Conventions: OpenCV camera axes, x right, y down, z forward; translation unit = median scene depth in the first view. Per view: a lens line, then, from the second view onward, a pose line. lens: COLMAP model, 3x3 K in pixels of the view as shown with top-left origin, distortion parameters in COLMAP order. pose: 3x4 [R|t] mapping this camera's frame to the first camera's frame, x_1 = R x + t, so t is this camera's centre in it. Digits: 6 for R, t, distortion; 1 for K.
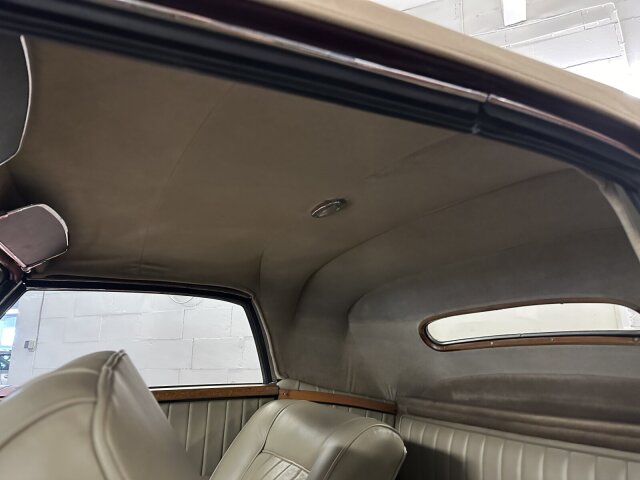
lens RADIAL K [[456.4, 0, 325.1], [0, 456.4, 241.7], [0, 0, 1]] dist [0.045346, -0.002151]
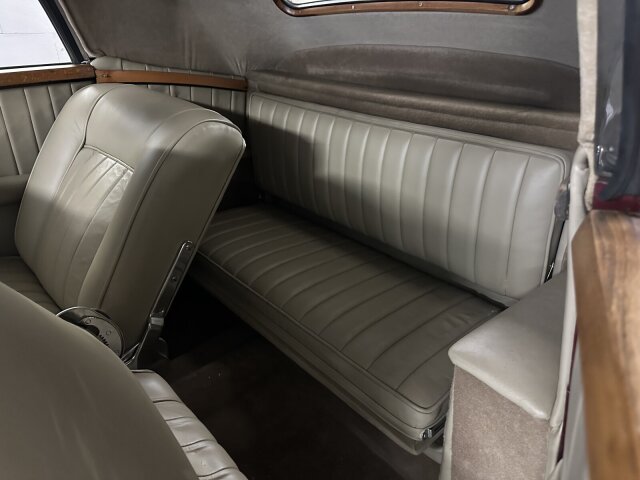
lens RADIAL K [[488.5, 0, 320.0], [0, 488.5, 240.0], [0, 0, 1]] dist [0.003085, -0.001636]
pose [[0.967495, -0.118548, 0.223383, 0.057372], [-0.048514, 0.779907, 0.624013, 0.006140], [-0.248194, -0.614566, 0.748804, 0.105097]]
